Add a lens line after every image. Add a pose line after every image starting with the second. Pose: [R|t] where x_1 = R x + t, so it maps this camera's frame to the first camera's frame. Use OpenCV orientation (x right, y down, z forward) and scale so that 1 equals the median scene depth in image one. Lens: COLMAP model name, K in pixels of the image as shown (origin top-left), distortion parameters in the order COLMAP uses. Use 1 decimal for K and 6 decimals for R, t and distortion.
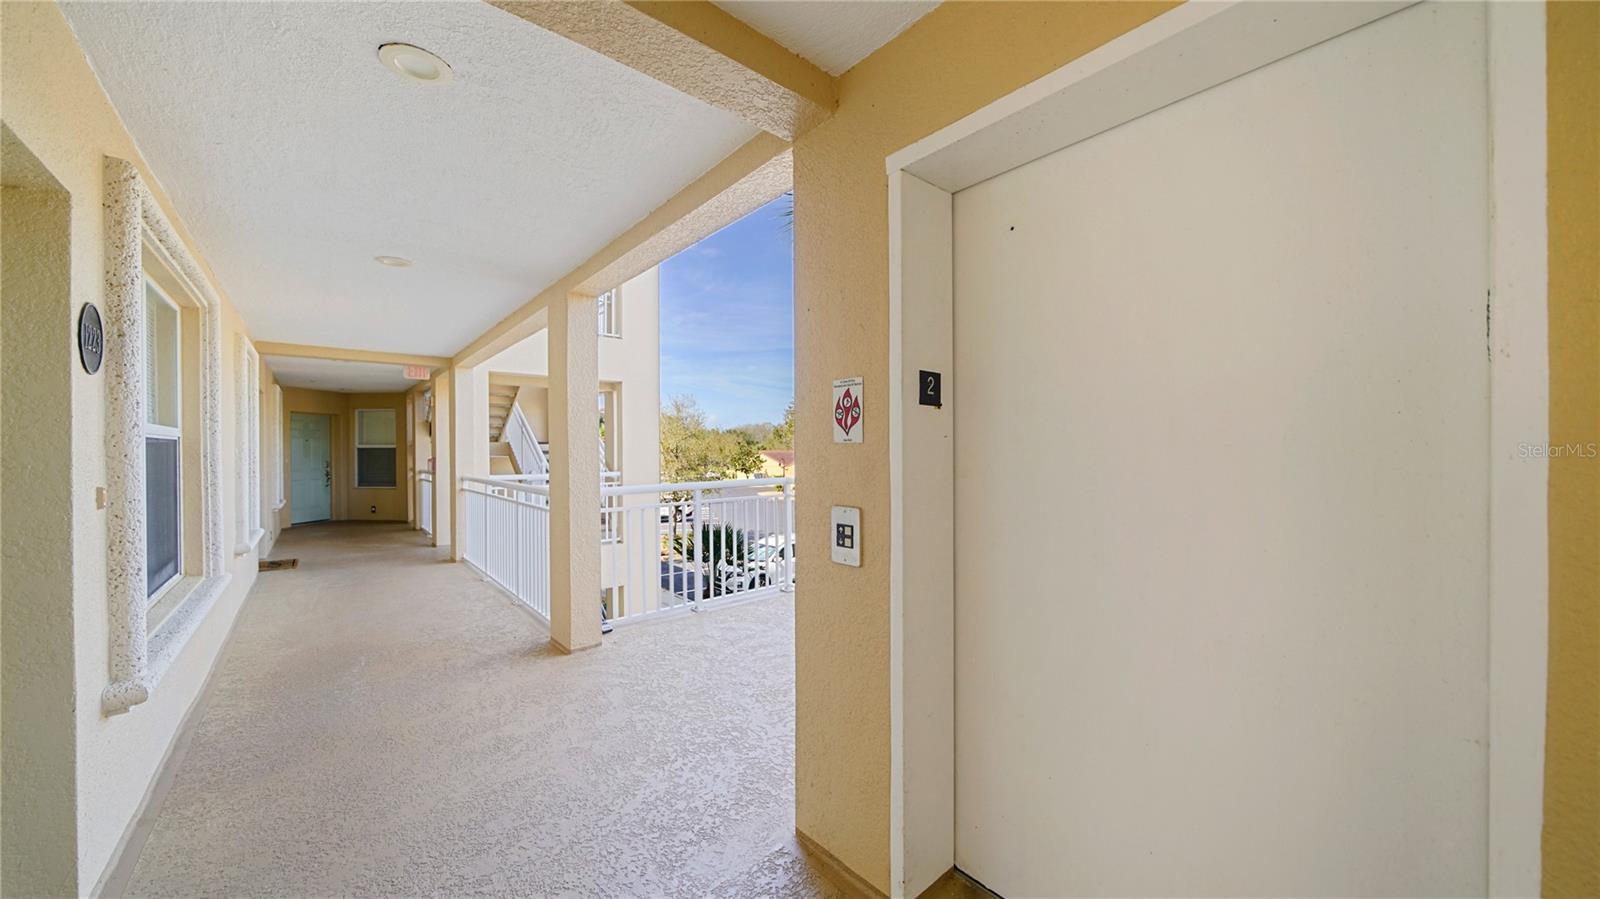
lens RADIAL K [[570.5, 0, 789.6], [0, 570.5, 458.0], [0, 0, 1]] dist [-0.000552, 0.000001]
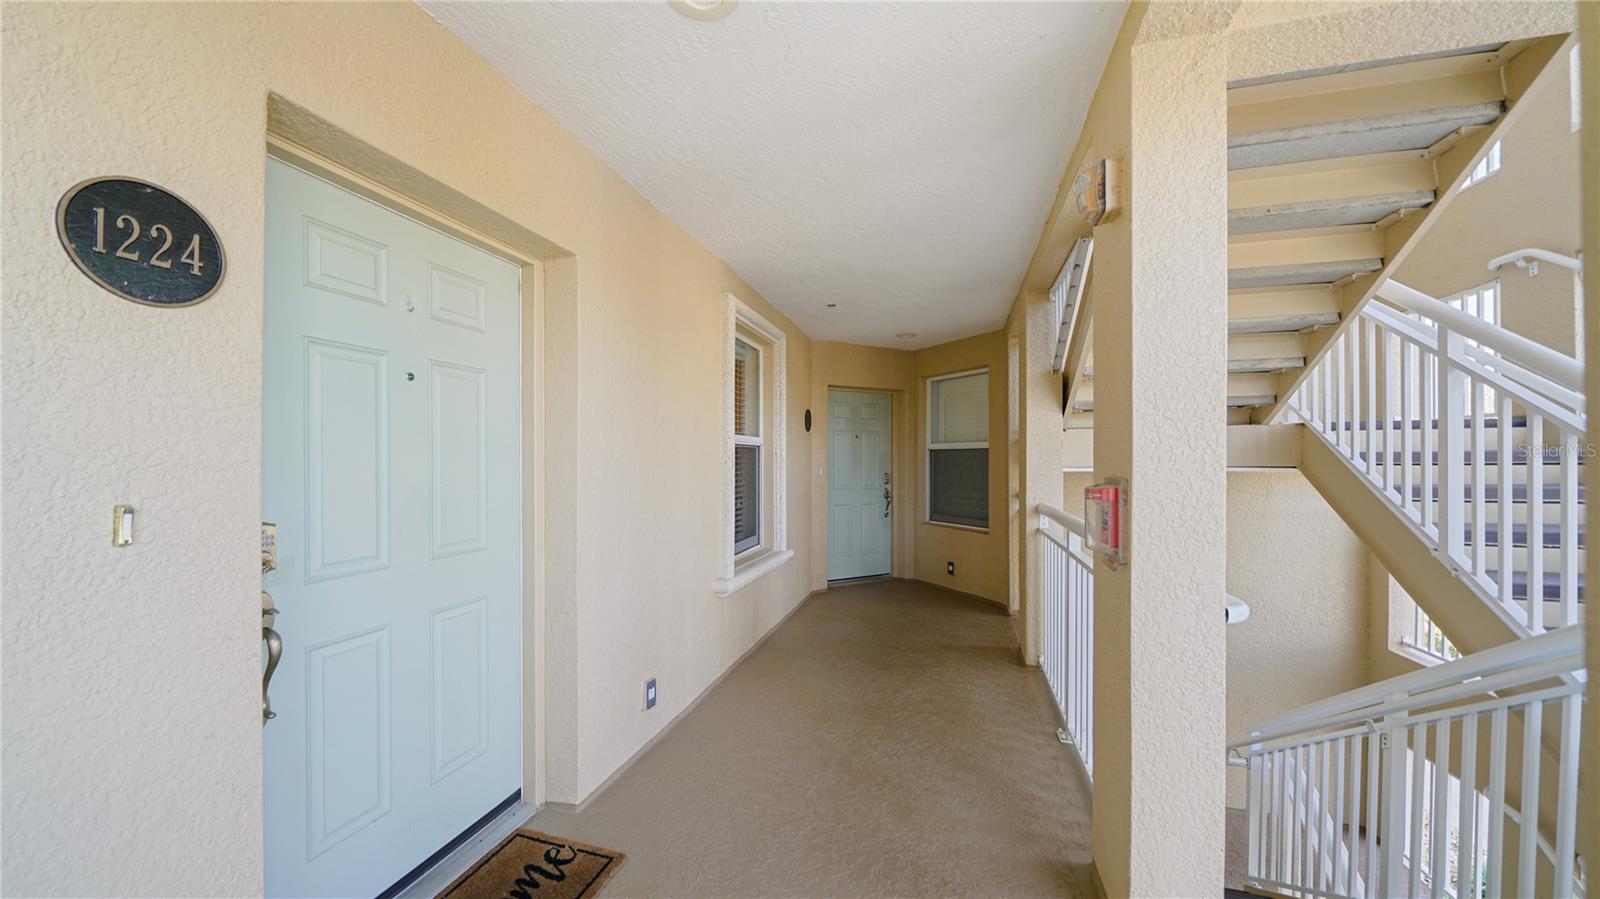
lens RADIAL K [[570.5, 0, 789.6], [0, 570.5, 458.0], [0, 0, 1]] dist [-0.000552, 0.000001]
pose [[0.562863, -0.001107, -0.826549, -0.395827], [-0.012842, 0.999867, -0.010084, -0.002578], [0.826450, 0.016291, 0.562774, 0.603085]]
